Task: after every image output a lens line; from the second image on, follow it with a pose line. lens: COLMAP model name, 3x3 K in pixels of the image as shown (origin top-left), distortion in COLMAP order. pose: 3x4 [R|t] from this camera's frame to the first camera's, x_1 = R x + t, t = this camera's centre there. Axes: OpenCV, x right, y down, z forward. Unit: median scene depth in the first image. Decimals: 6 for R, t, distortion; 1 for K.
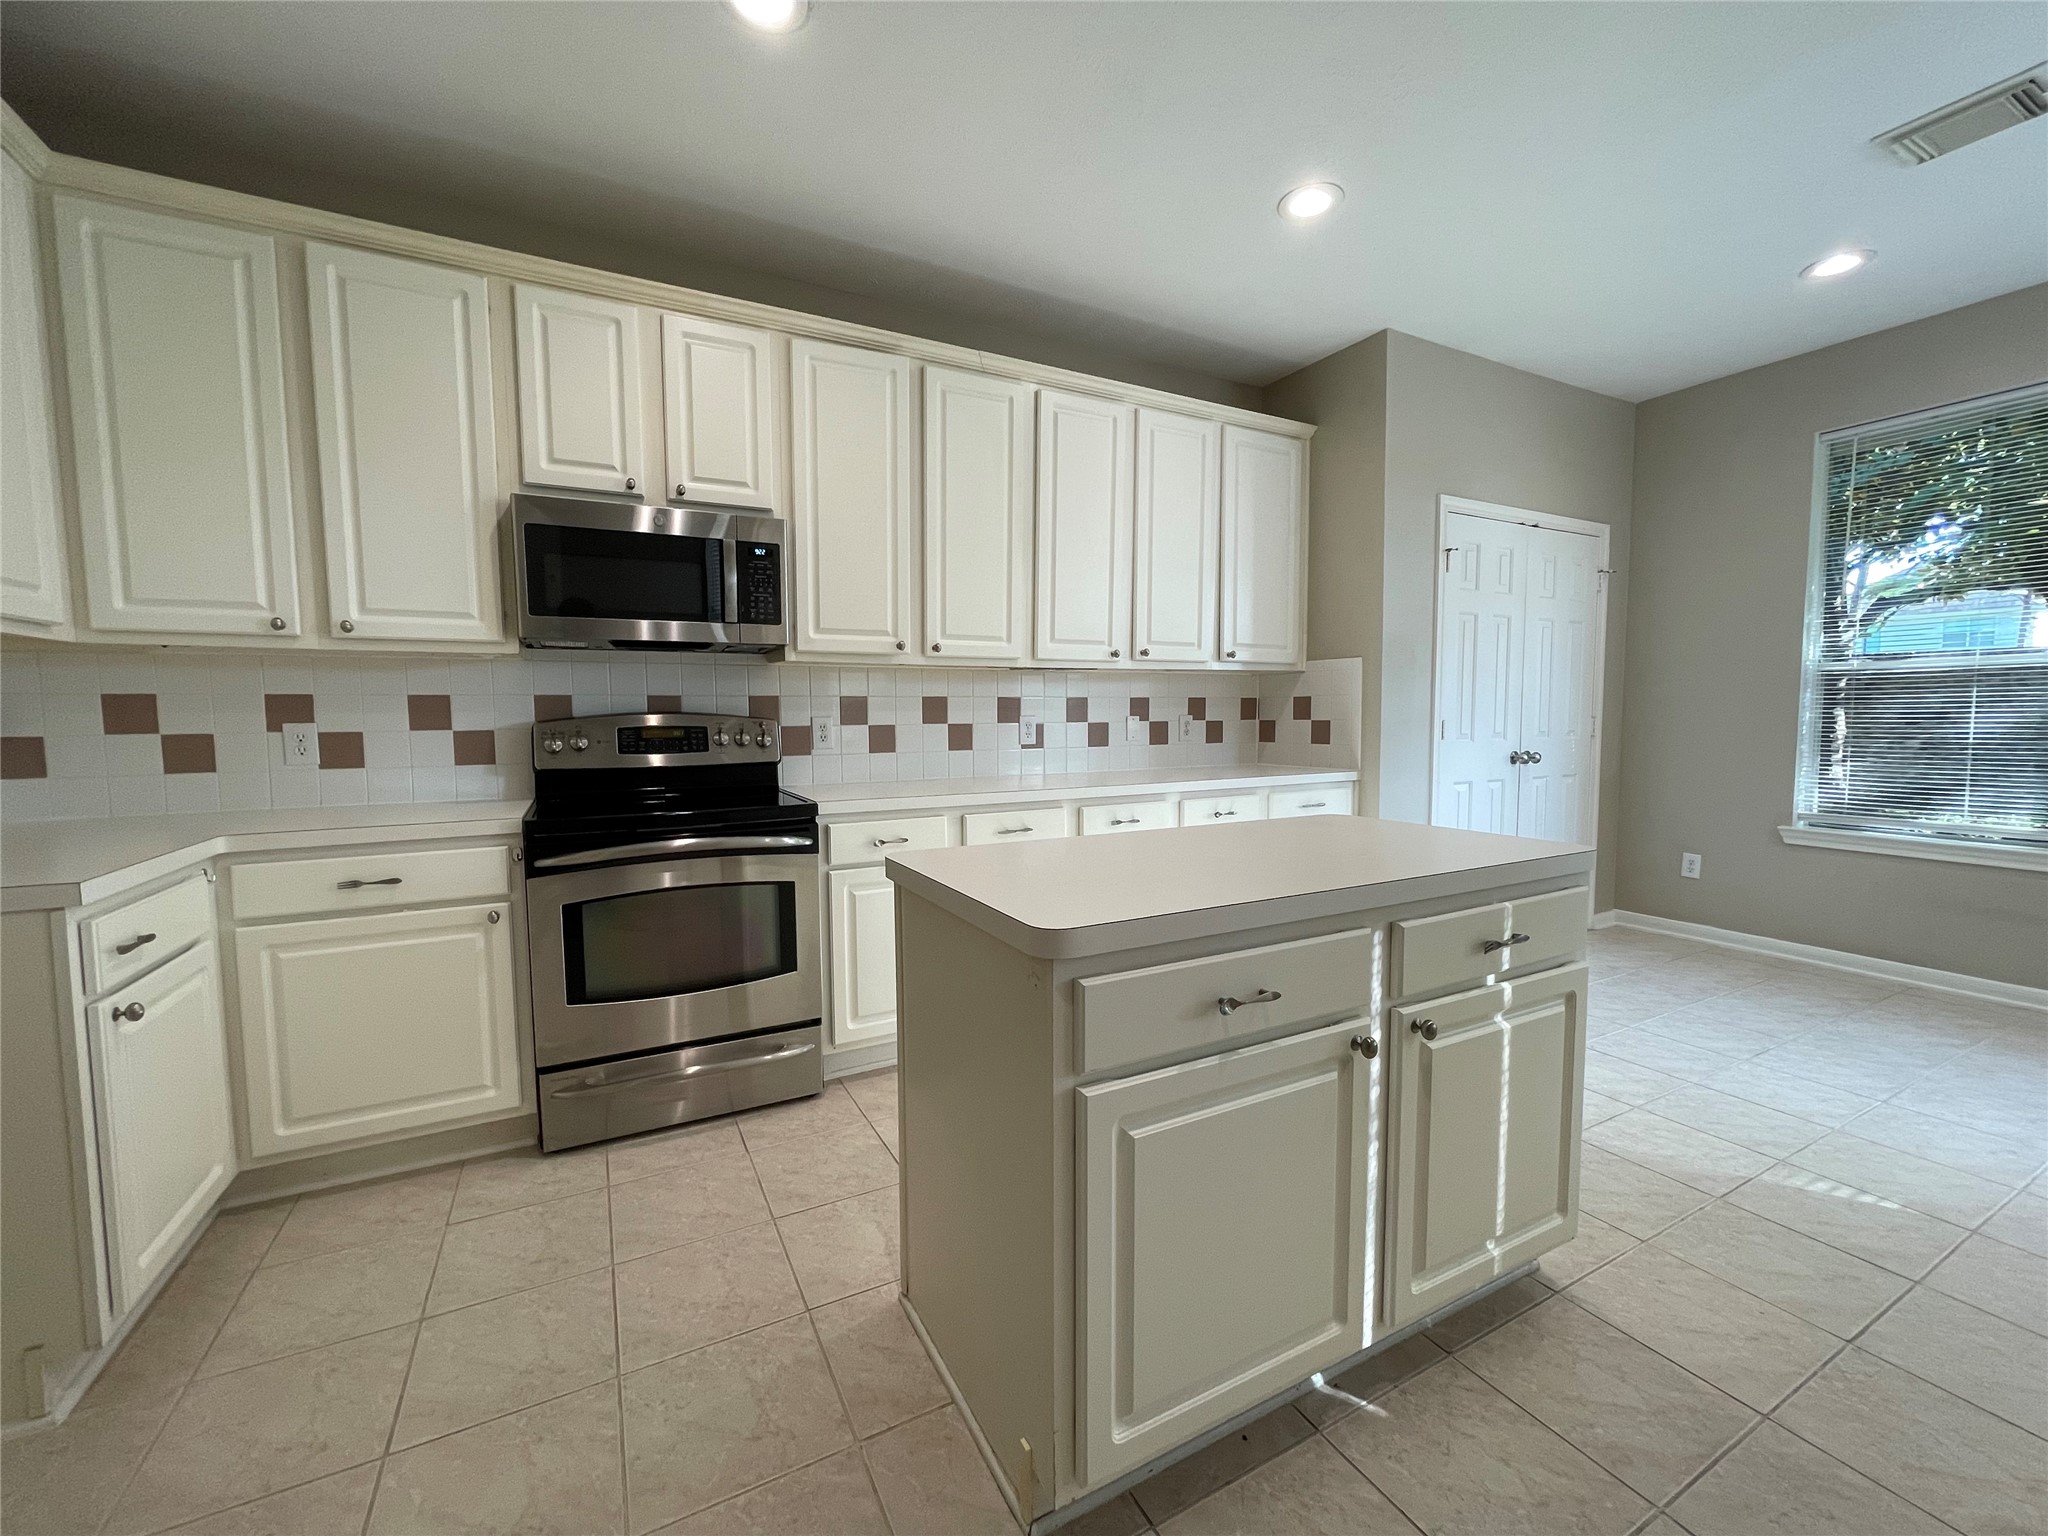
lens RADIAL K [[826.4, 0, 1022.6], [0, 826.4, 770.9], [0, 0, 1]] dist [-0.001526, -0.000288]
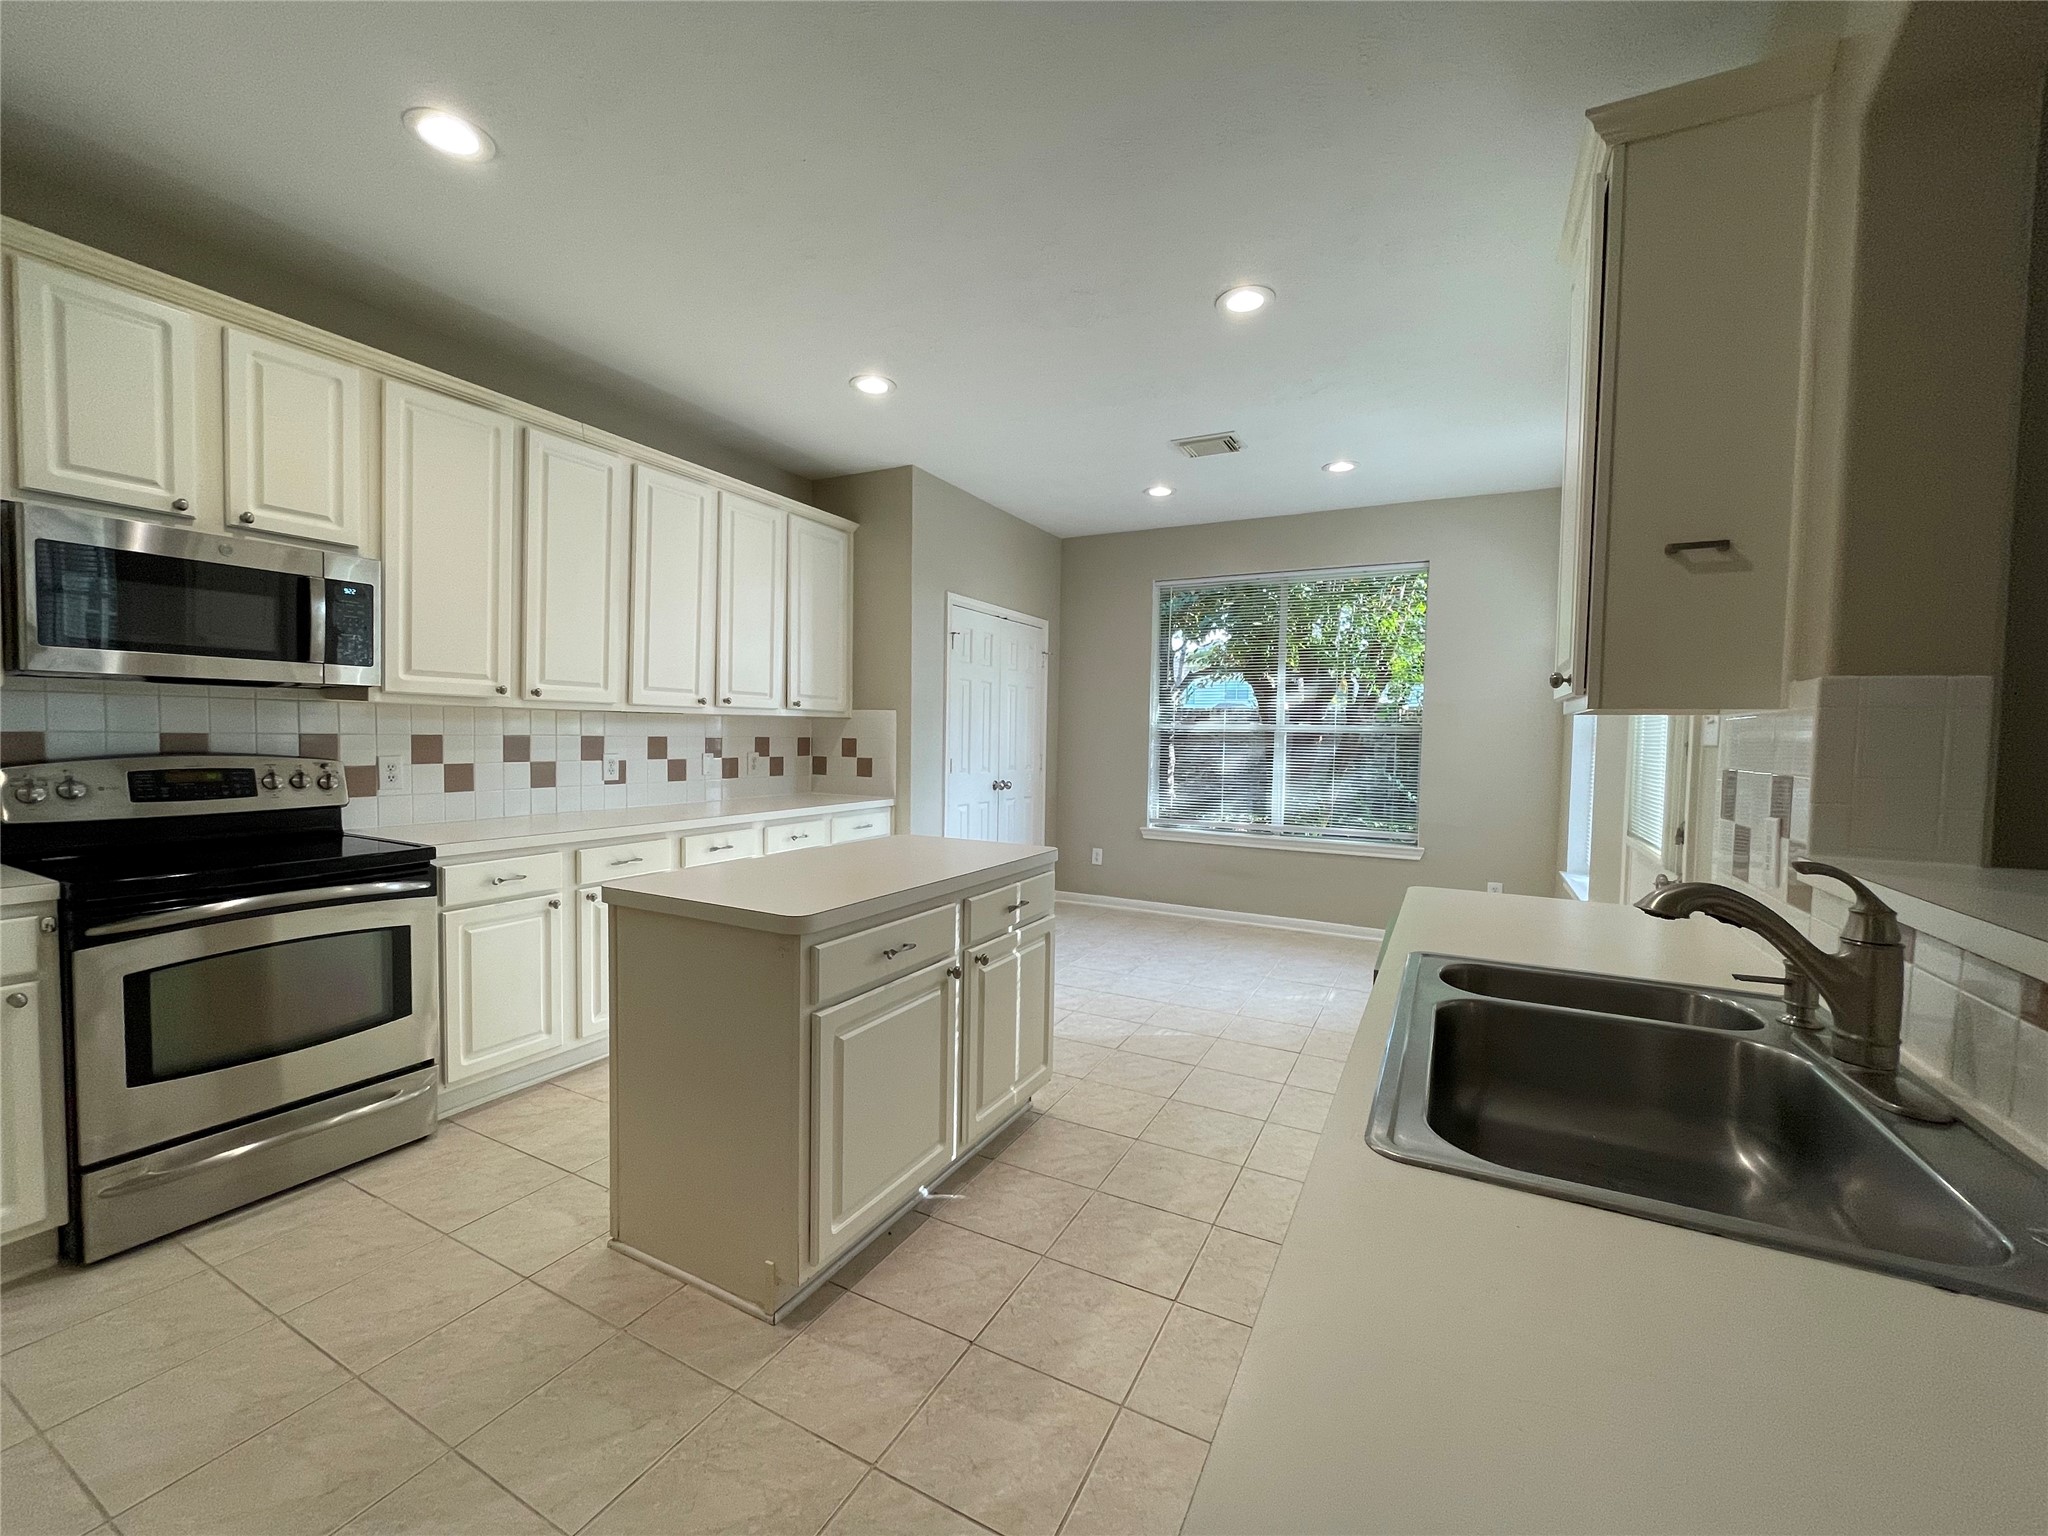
lens RADIAL K [[826.4, 0, 1022.6], [0, 826.4, 770.9], [0, 0, 1]] dist [-0.001526, -0.000288]
pose [[0.827259, -0.003739, 0.561809, -0.184020], [0.015853, 0.999735, -0.016691, -0.021879], [-0.561597, 0.022714, 0.827099, -0.214672]]
